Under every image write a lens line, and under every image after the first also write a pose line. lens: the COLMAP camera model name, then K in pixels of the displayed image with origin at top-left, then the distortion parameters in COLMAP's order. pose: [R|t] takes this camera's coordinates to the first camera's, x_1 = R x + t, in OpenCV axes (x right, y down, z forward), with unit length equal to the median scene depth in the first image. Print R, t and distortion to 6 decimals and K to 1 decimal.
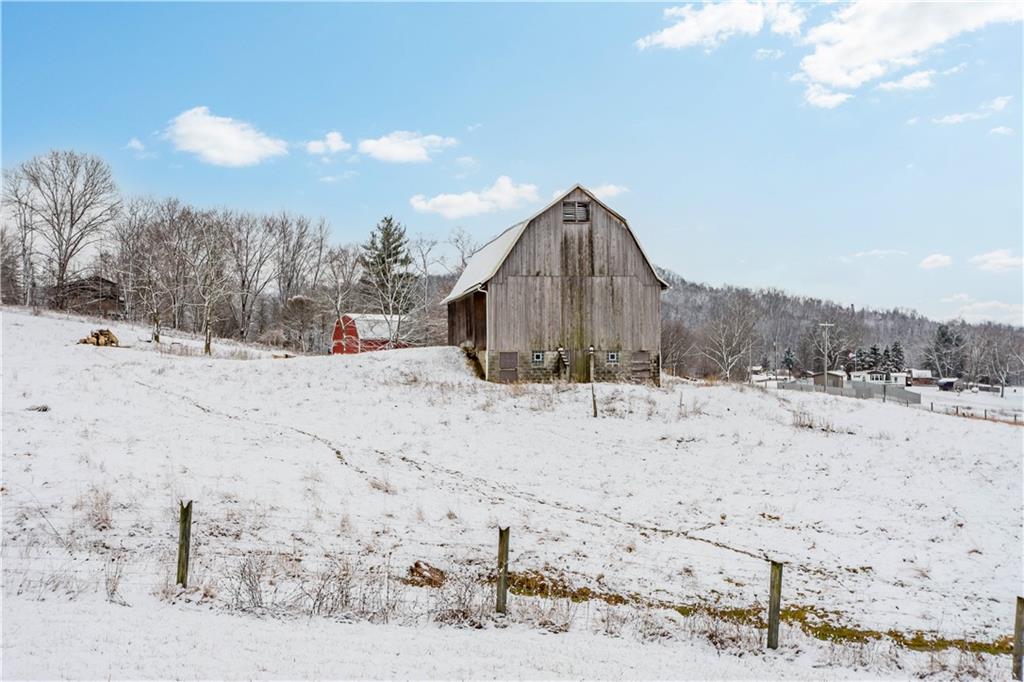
lens RADIAL K [[1063.3, 0, 512.0], [0, 1063.3, 342.0], [0, 0, 1]] dist [-0.003778, 0.000000]
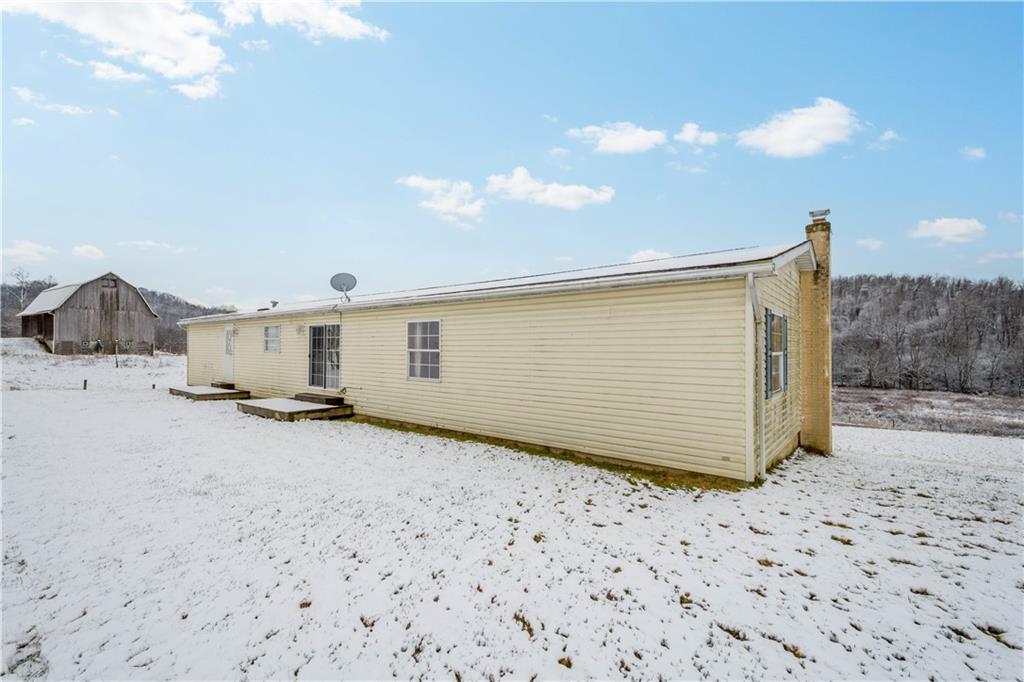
lens RADIAL K [[462.7, 0, 529.2], [0, 462.7, 341.5], [0, 0, 1]] dist [0.011194, 0.000268]
pose [[0.702584, 0.017765, 0.711379, -0.020842], [-0.023432, 0.999724, -0.001822, -0.011491], [-0.711215, -0.015389, 0.702806, -0.409724]]
